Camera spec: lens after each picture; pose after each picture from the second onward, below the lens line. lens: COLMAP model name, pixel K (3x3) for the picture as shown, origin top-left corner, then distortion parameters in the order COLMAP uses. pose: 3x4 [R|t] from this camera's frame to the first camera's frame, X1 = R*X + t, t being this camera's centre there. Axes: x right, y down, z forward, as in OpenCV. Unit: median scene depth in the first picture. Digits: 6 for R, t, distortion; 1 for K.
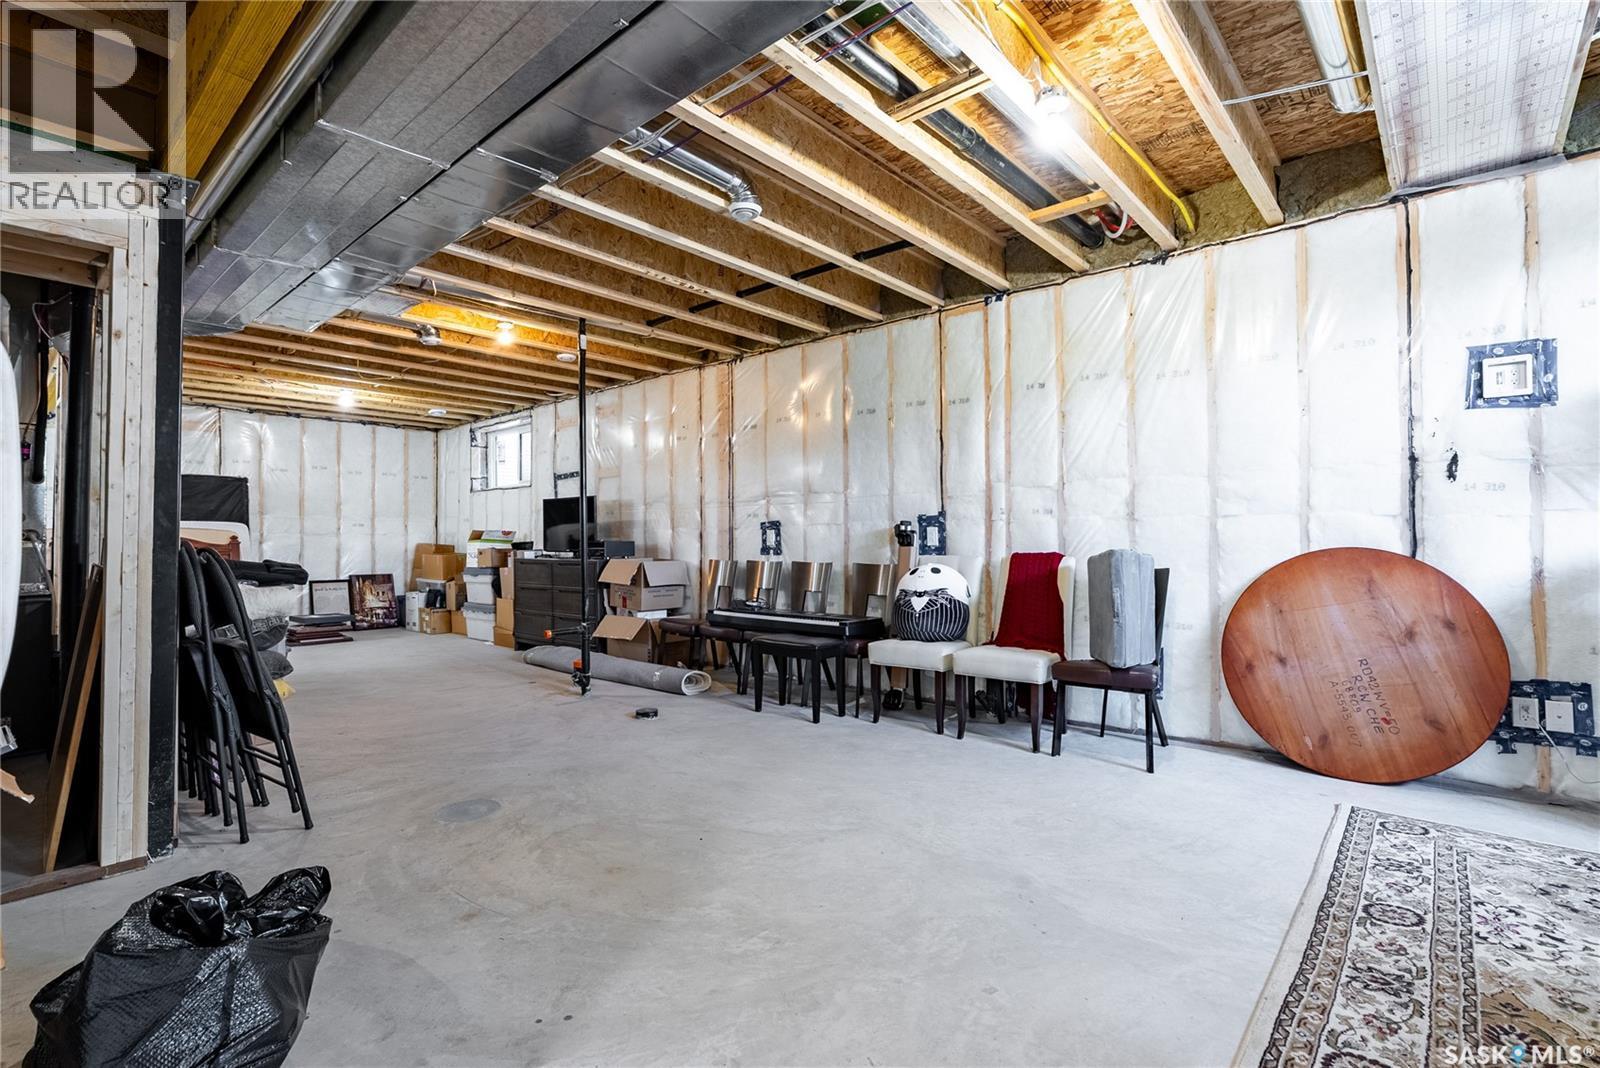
lens RADIAL K [[741.6, 0, 813.3], [0, 741.6, 535.6], [0, 0, 1]] dist [-0.003356, 0.000964]
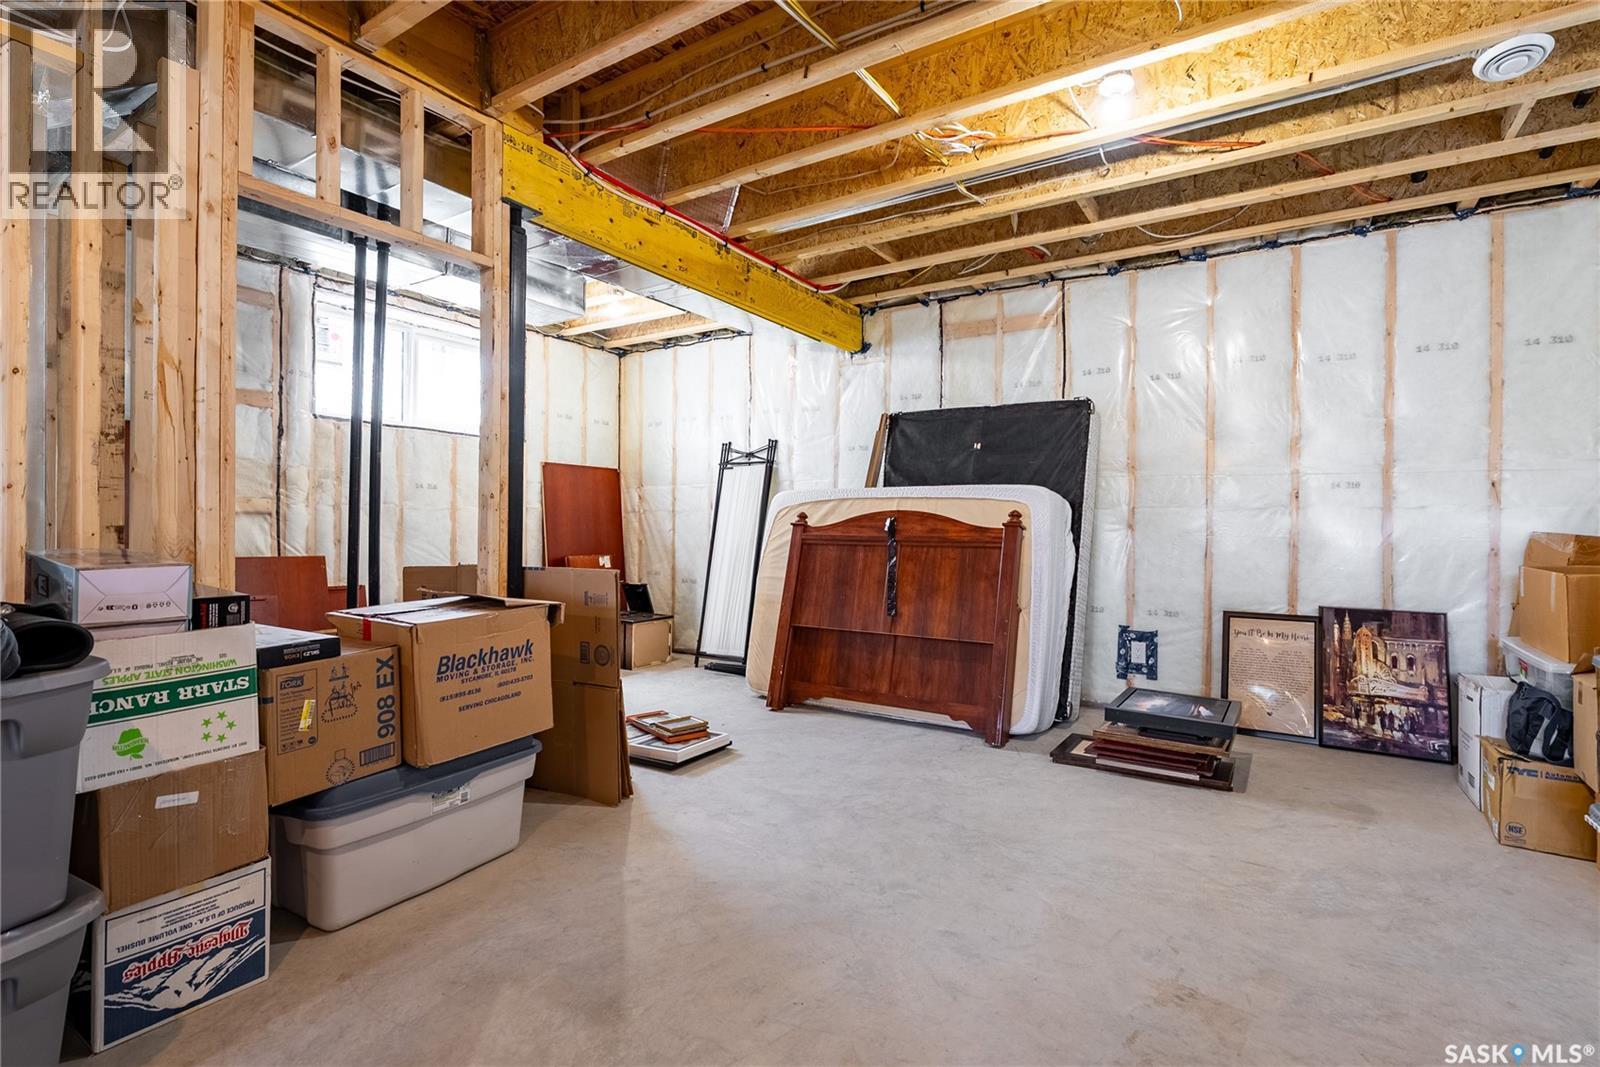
lens RADIAL K [[741.6, 0, 804.7], [0, 741.6, 524.4], [0, 0, 1]] dist [-0.003356, 0.000964]
pose [[0.133835, 0.002228, -0.991001, -0.734558], [-0.002589, 0.999995, 0.001899, 0.021156], [0.991000, 0.002312, 0.133840, 1.912243]]
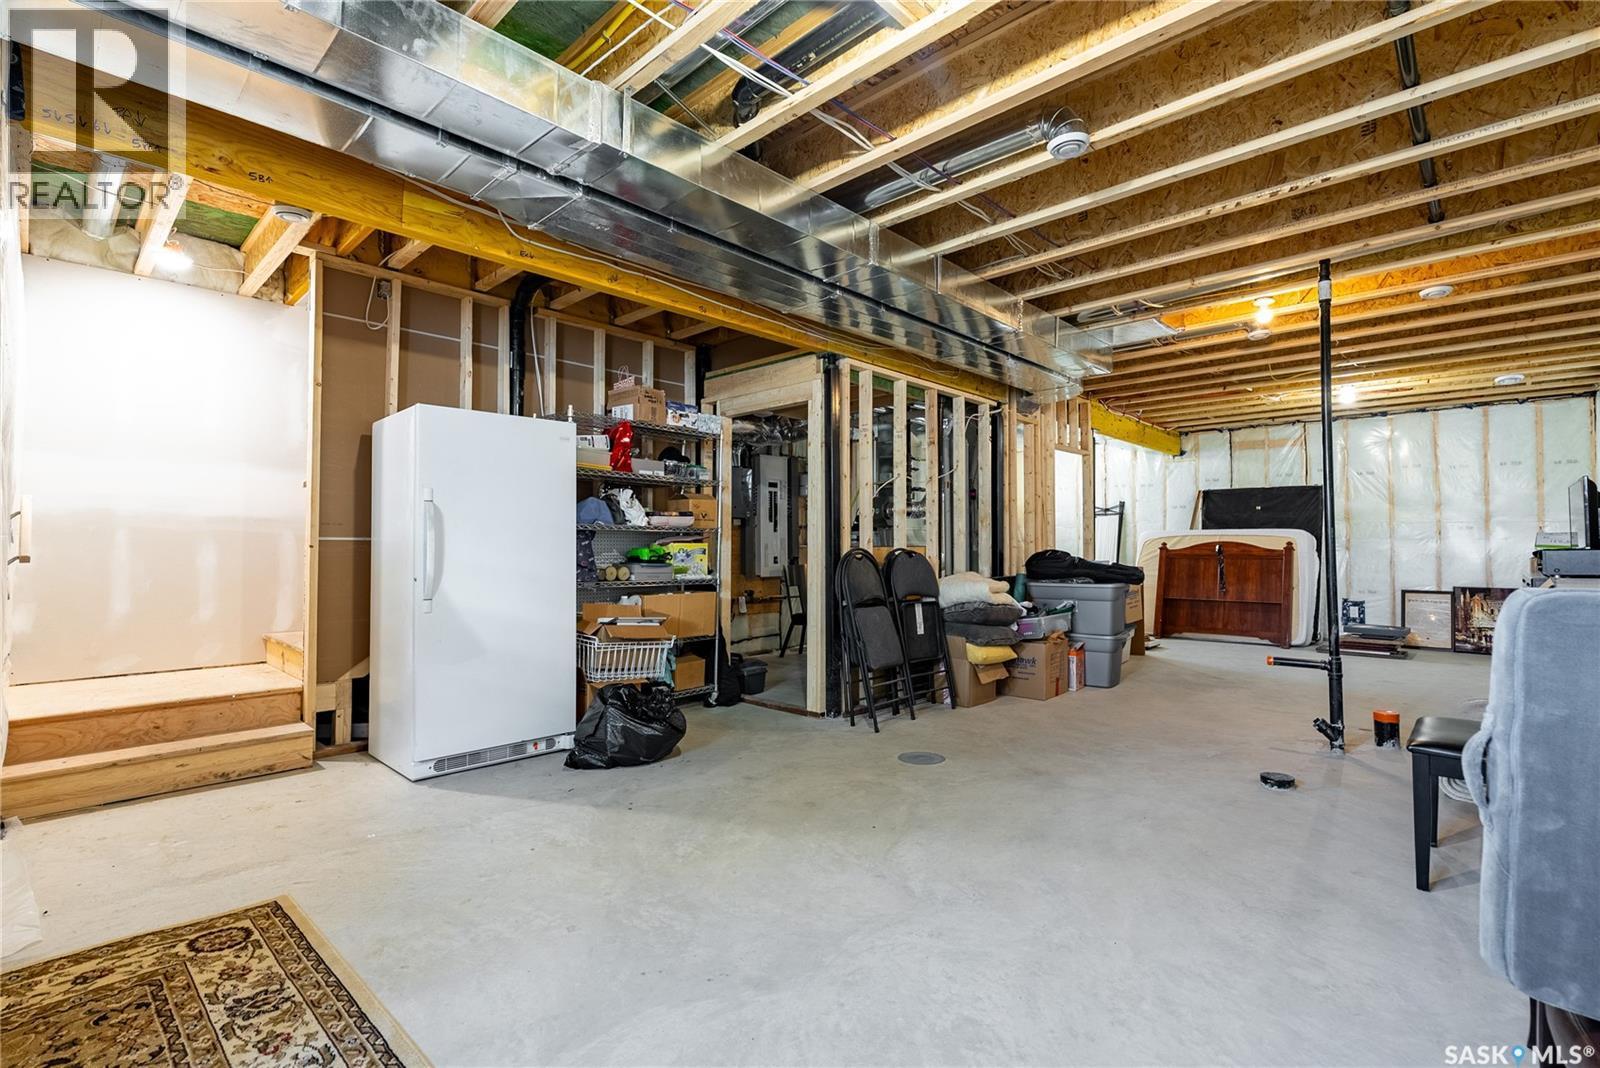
lens RADIAL K [[741.6, 0, 796.9], [0, 741.6, 524.9], [0, 0, 1]] dist [-0.003356, 0.000964]
pose [[-0.044559, -0.027237, -0.998635, 0.785902], [0.004212, 0.999614, -0.027452, 0.006137], [0.998998, -0.005430, -0.044427, 0.800728]]
